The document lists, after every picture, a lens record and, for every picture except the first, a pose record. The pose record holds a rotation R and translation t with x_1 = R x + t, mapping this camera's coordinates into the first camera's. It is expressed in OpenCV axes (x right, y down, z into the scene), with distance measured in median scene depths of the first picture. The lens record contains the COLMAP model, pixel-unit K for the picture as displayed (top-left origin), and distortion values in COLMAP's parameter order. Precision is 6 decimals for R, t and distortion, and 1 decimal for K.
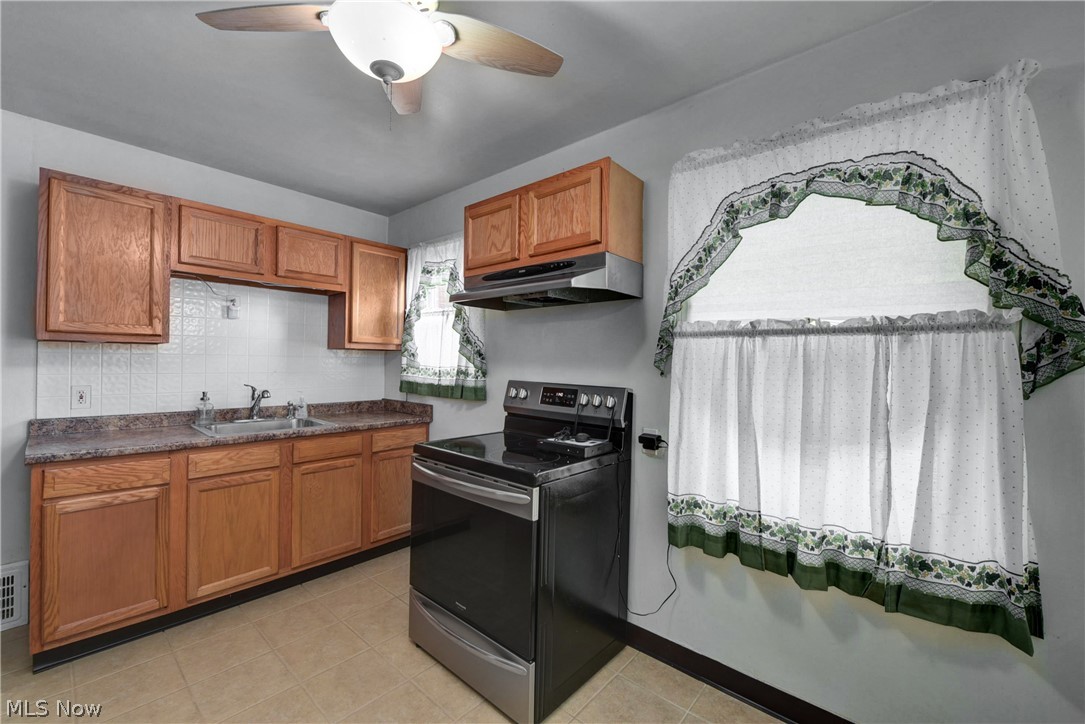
lens RADIAL K [[434.2, 0, 544.2], [0, 434.2, 362.0], [0, 0, 1]] dist [-0.010291, -0.000129]
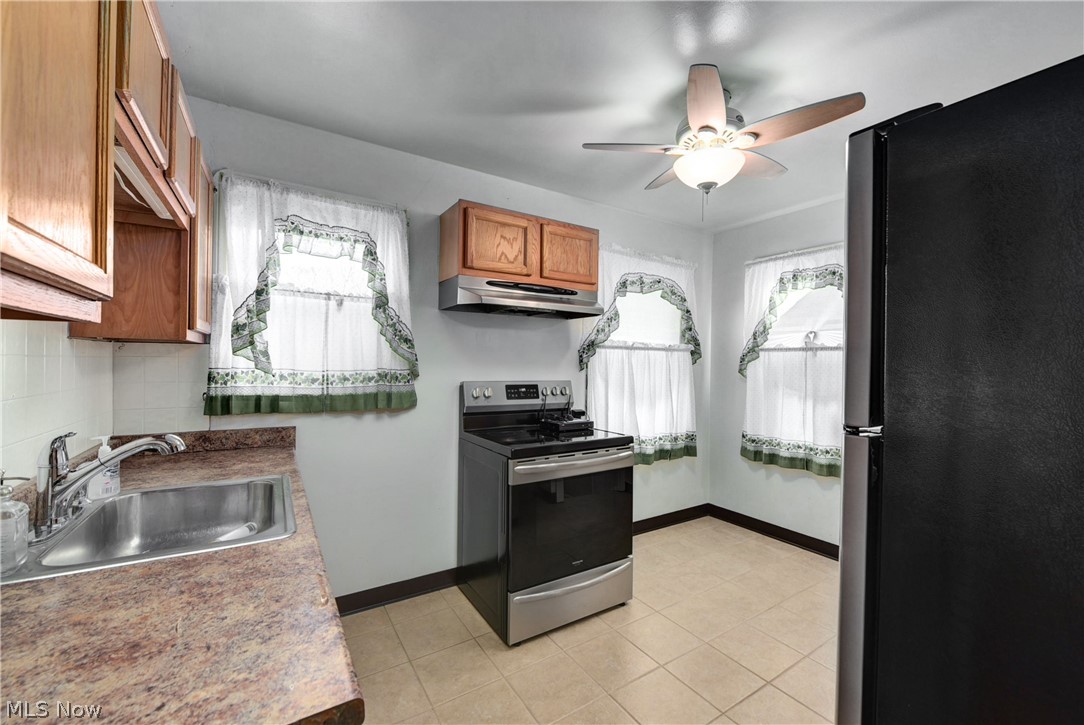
lens RADIAL K [[433.8, 0, 543.7], [0, 433.8, 362.5], [0, 0, 1]] dist [-0.010291, -0.000129]
pose [[0.283382, -0.014011, 0.958905, -1.118937], [-0.006042, 0.999847, 0.016395, -0.022079], [-0.958988, -0.010440, 0.283254, 0.602330]]
